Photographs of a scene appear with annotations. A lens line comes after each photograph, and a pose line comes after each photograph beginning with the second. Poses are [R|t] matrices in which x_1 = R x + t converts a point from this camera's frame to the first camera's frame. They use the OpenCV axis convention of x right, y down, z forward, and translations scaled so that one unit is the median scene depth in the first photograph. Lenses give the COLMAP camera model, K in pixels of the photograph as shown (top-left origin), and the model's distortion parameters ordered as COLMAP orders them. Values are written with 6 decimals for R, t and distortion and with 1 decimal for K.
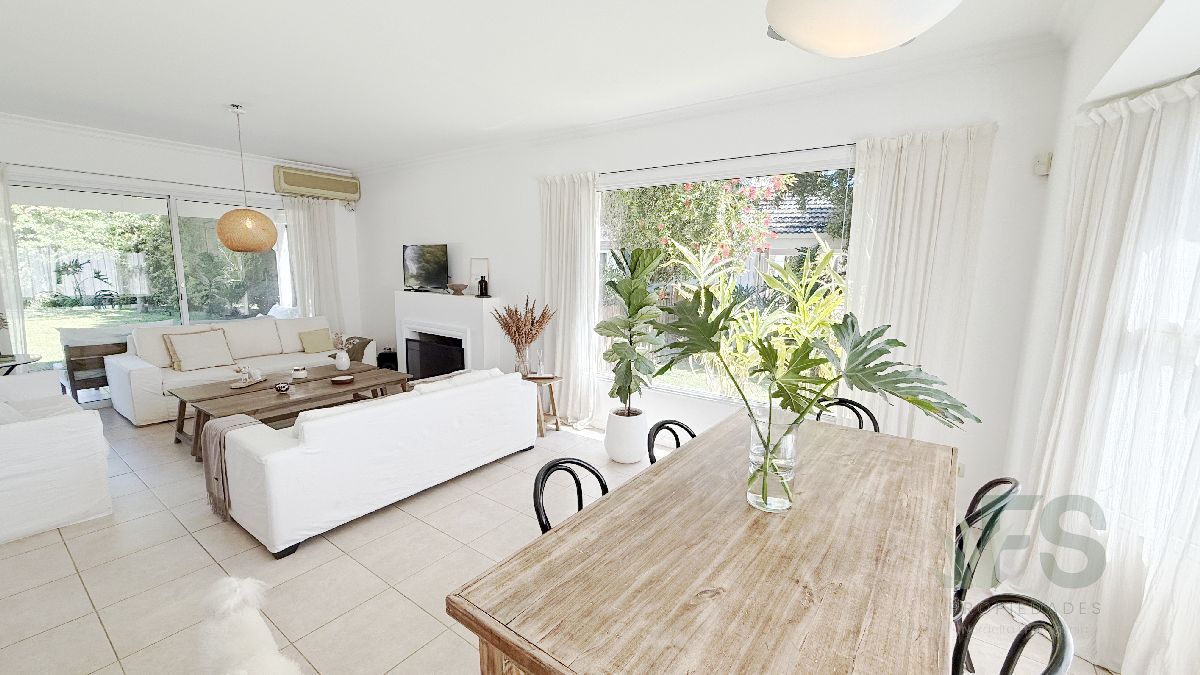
lens RADIAL K [[479.8, 0, 596.6], [0, 479.8, 339.2], [0, 0, 1]] dist [0.000987, 0.000077]
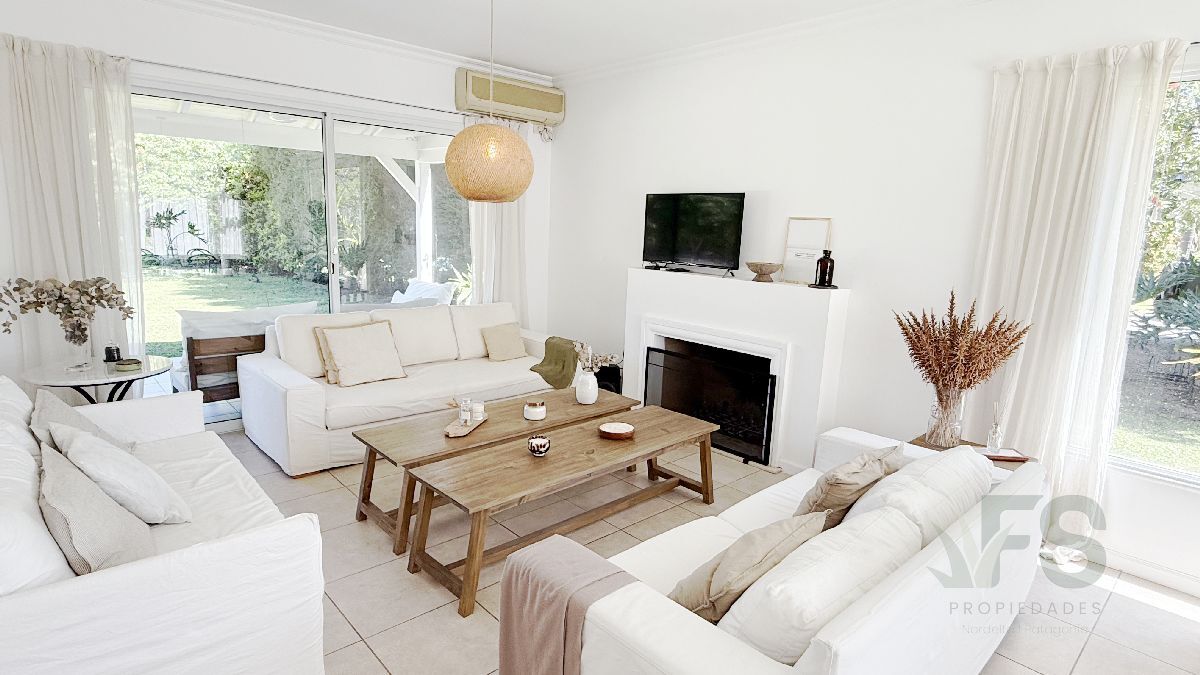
lens RADIAL K [[624.1, 0, 600.0], [0, 624.1, 337.5], [0, 0, 1]] dist [0.000922, 0.000374]
pose [[0.980912, 0.055900, -0.186245, -0.337576], [-0.051916, 0.998308, 0.026206, -0.033817], [0.187395, -0.016036, 0.982154, 0.224529]]
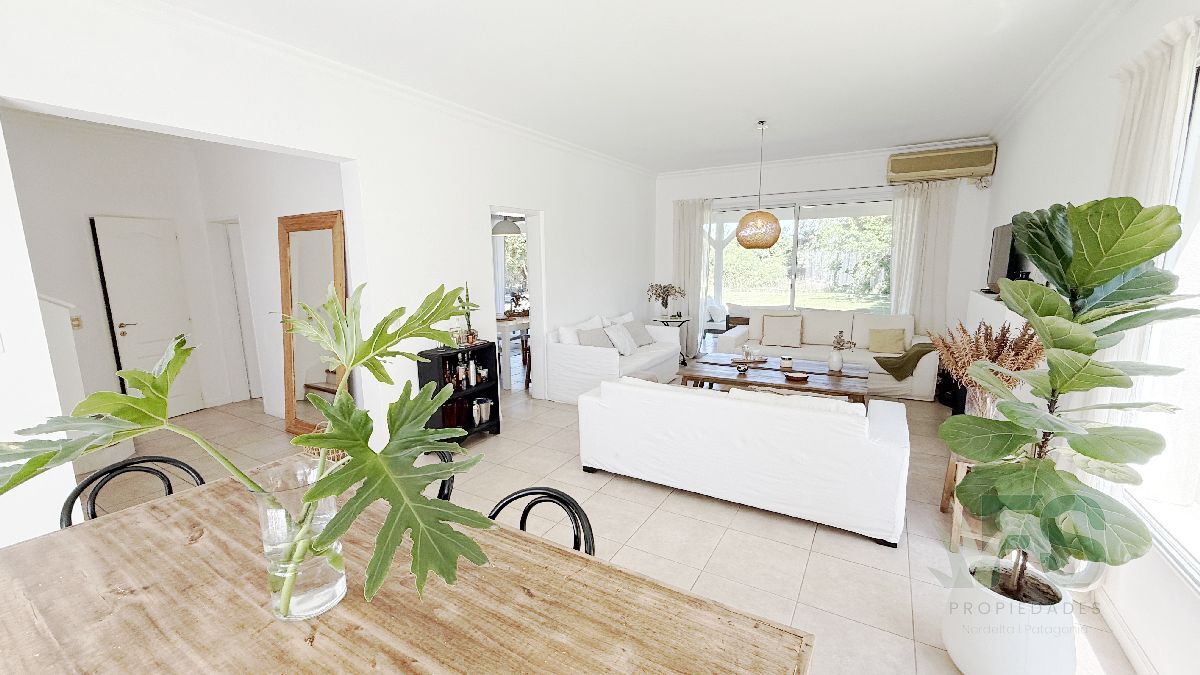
lens RADIAL K [[479.8, 0, 596.6], [0, 479.8, 339.2], [0, 0, 1]] dist [0.000987, 0.000077]
pose [[0.084513, 0.149050, -0.985211, 0.314885], [-0.136809, 0.981121, 0.136696, -0.054614], [0.986986, 0.123233, 0.103309, 0.398757]]
